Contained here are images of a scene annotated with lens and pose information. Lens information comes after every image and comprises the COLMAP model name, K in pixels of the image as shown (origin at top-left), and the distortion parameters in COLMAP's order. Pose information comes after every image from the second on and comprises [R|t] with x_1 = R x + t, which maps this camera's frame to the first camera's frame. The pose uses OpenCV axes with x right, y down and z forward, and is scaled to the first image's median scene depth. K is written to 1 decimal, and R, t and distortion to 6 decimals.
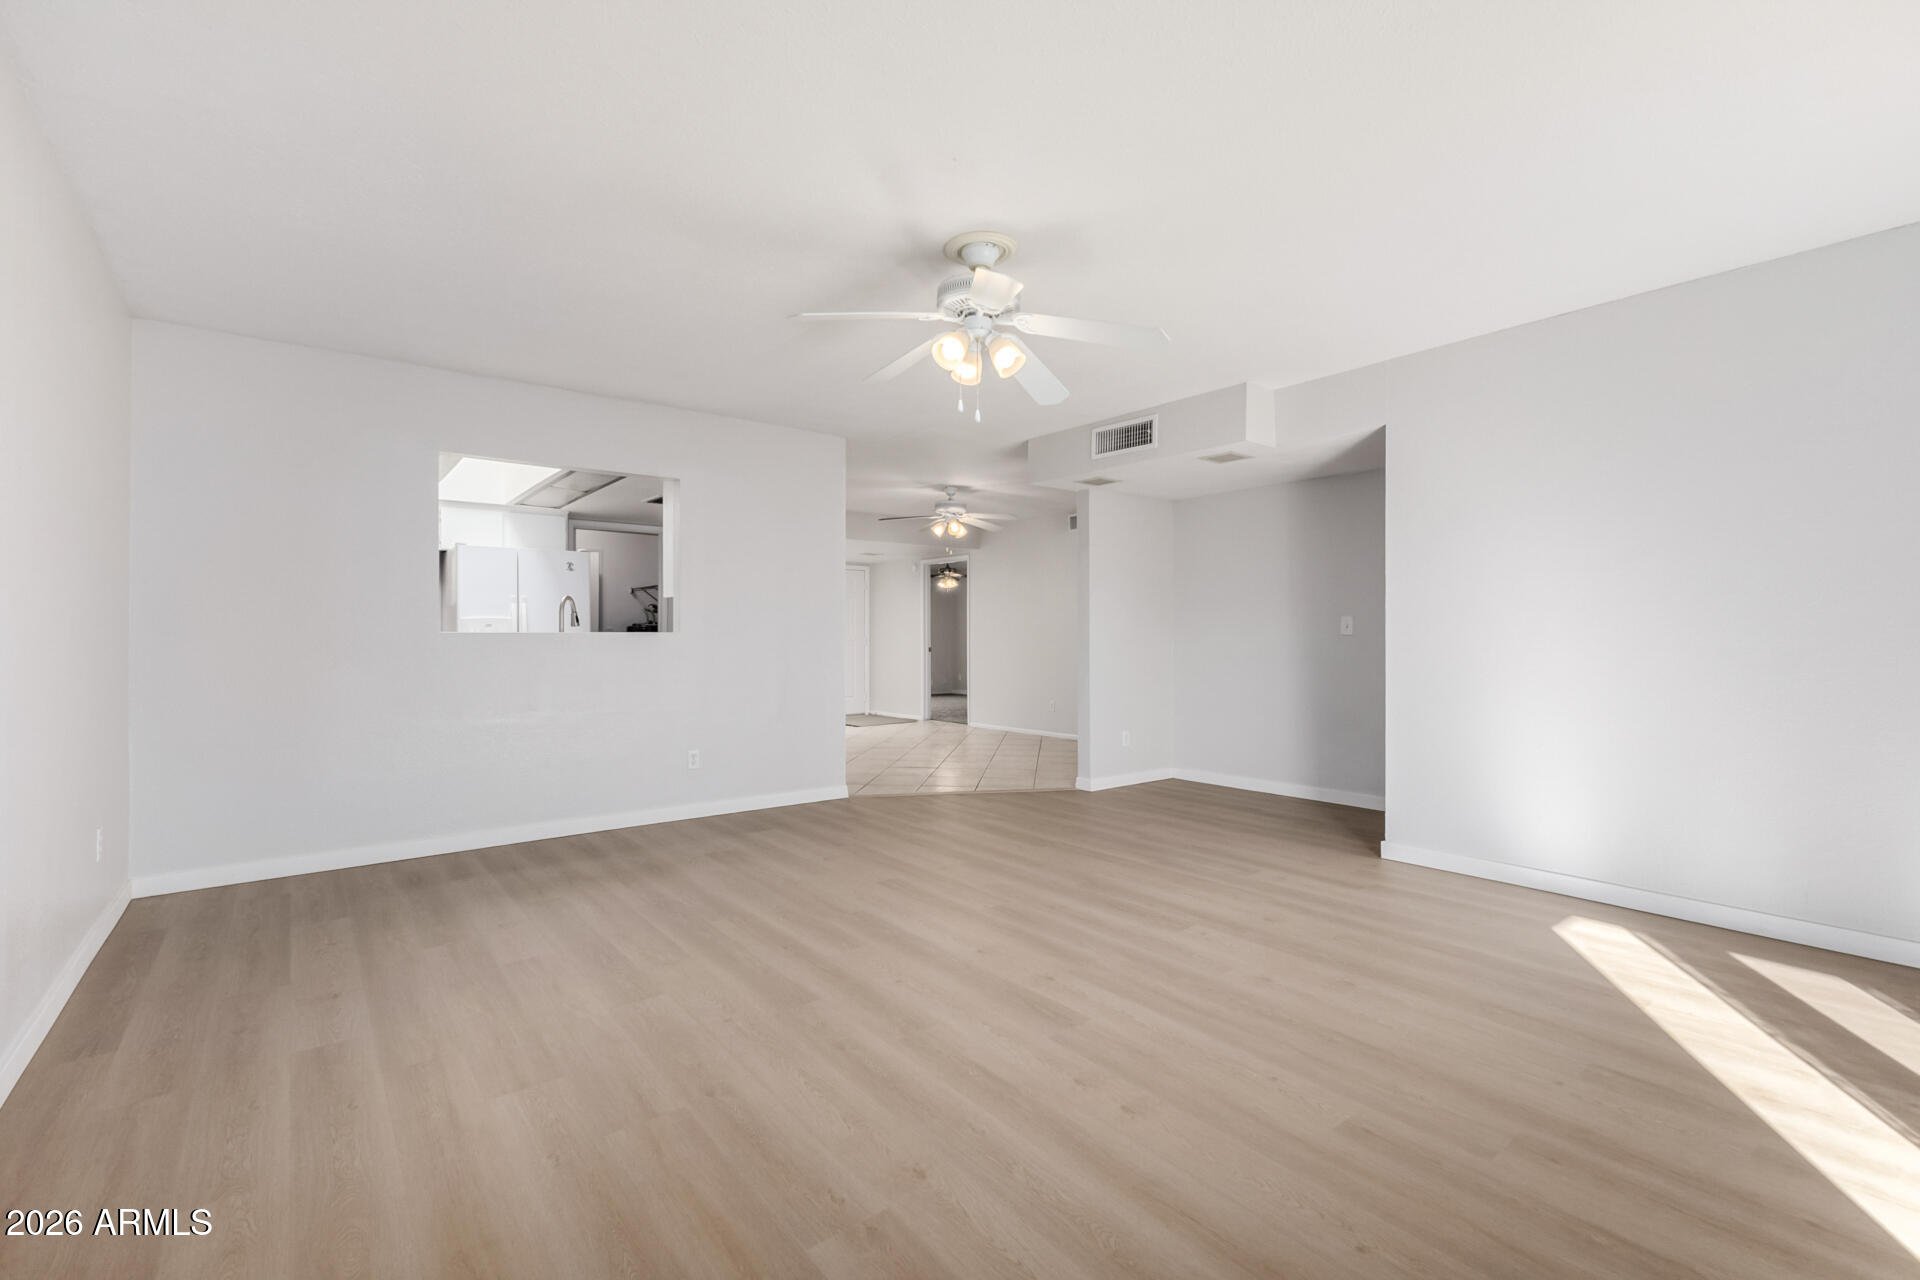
lens RADIAL K [[841.0, 0, 965.5], [0, 841.0, 637.1], [0, 0, 1]] dist [0.014908, 0.000130]
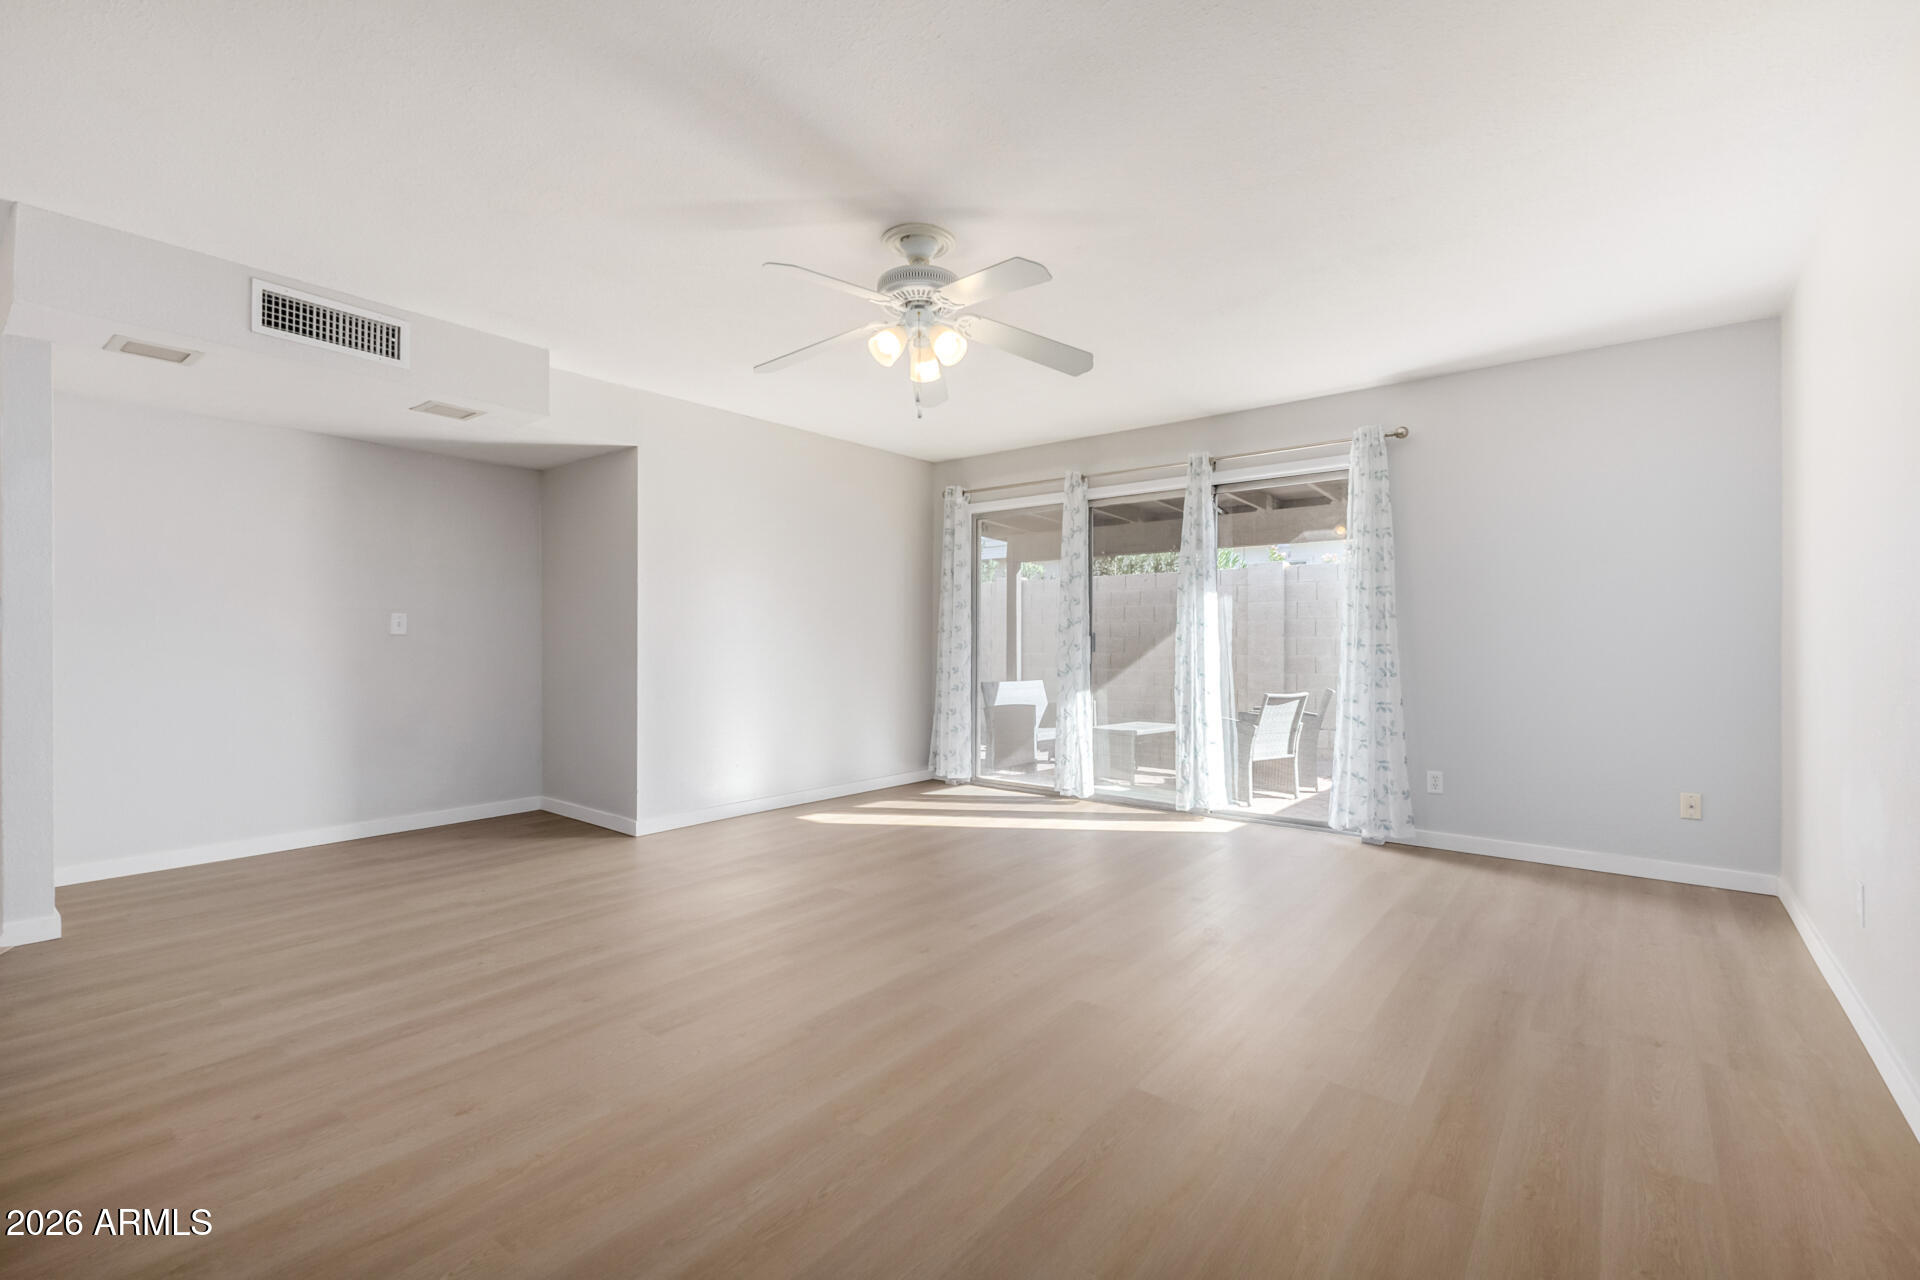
lens RADIAL K [[841.0, 0, 951.0], [0, 841.0, 639.4], [0, 0, 1]] dist [0.014908, 0.000130]
pose [[-0.217069, 0.001886, 0.976155, -0.584206], [0.000352, 0.999998, -0.001854, 0.004894], [-0.976156, -0.000059, -0.217069, 0.723582]]
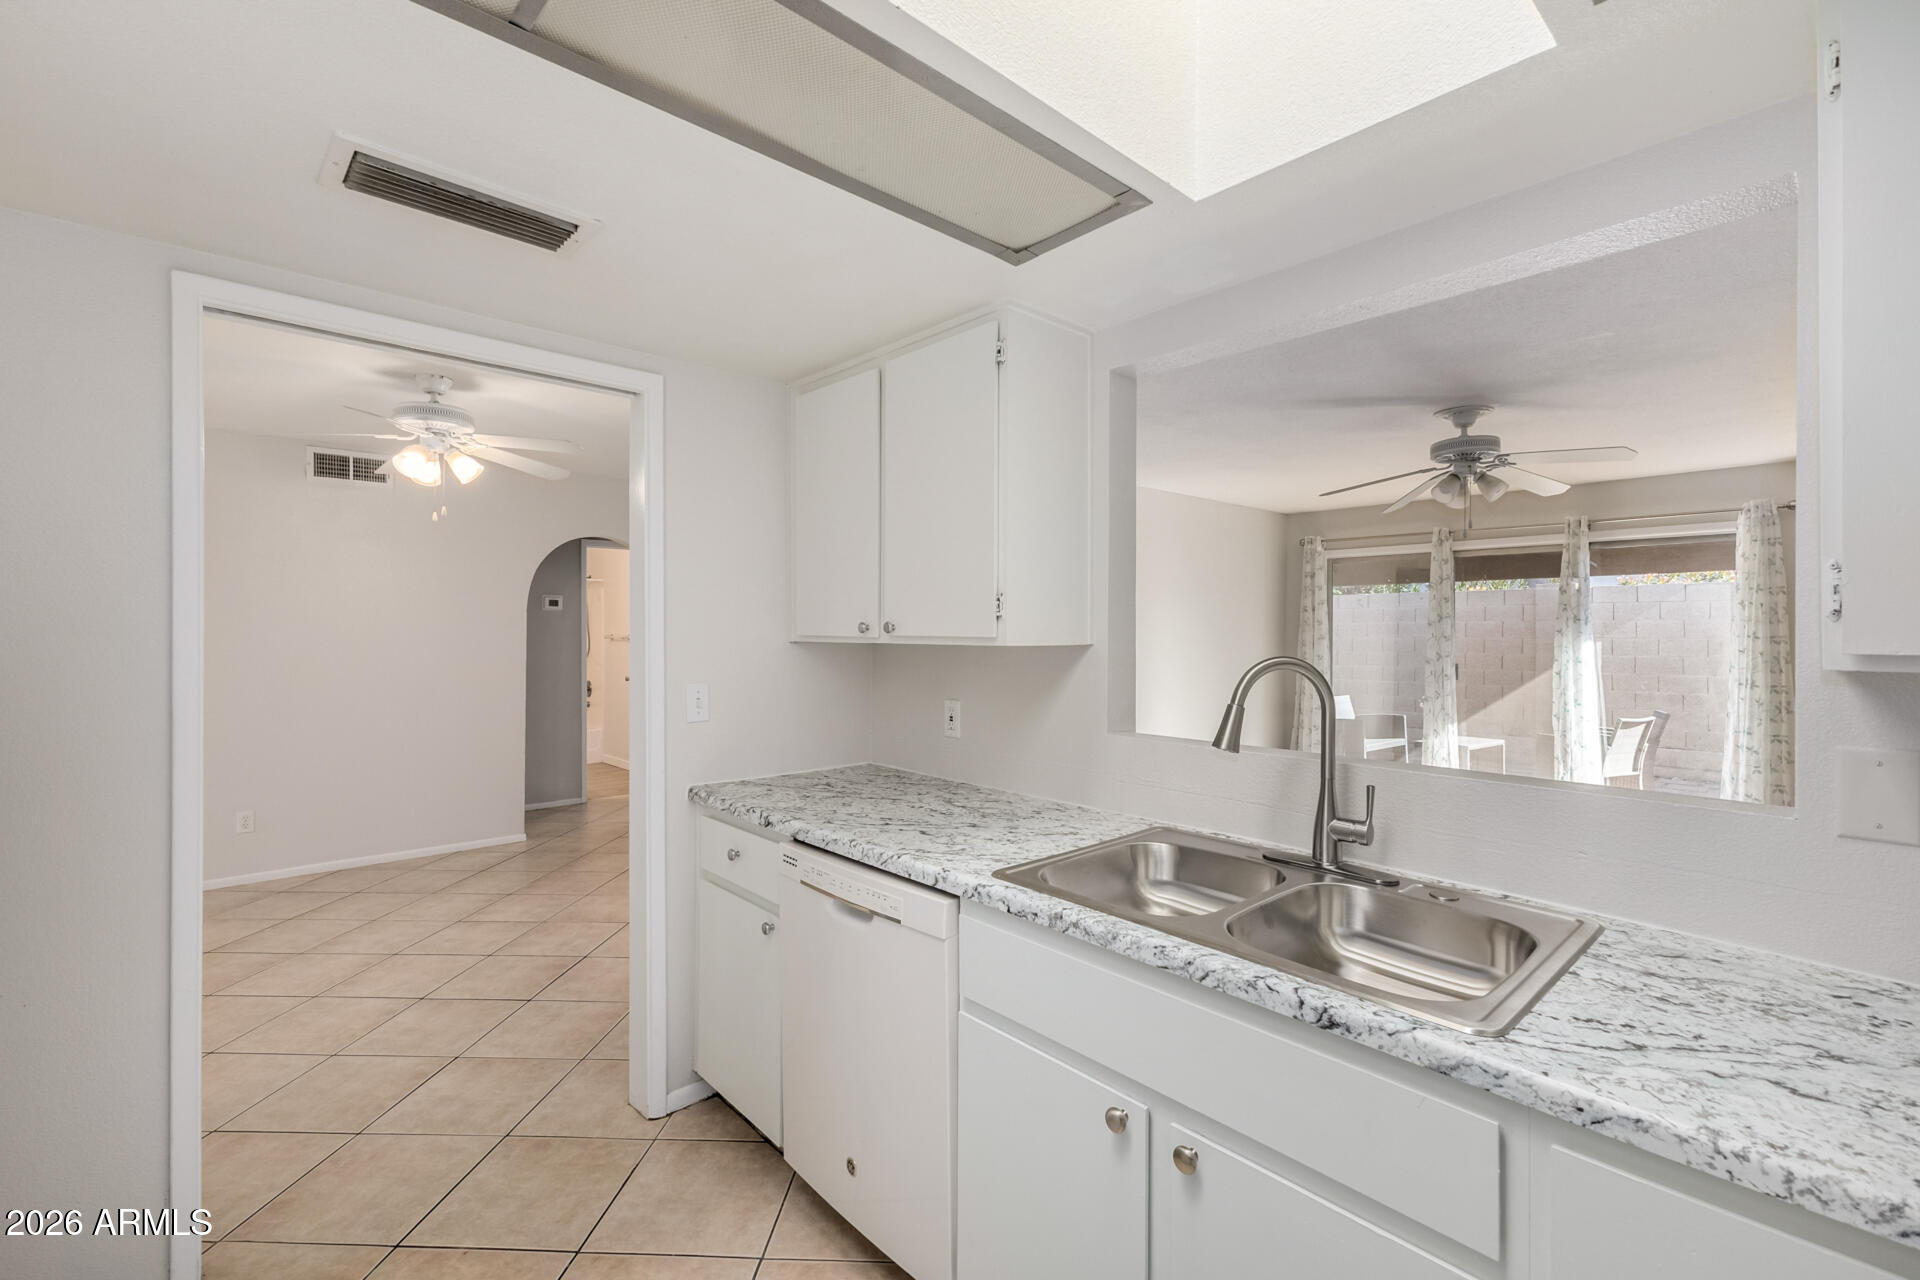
lens RADIAL K [[841.0, 0, 972.1], [0, 841.0, 630.1], [0, 0, 1]] dist [0.014908, 0.000130]
pose [[-0.076547, 0.003411, 0.997060, -0.789493], [-0.000517, 0.999994, -0.003460, -0.055762], [-0.997066, -0.000780, -0.076545, 1.158953]]
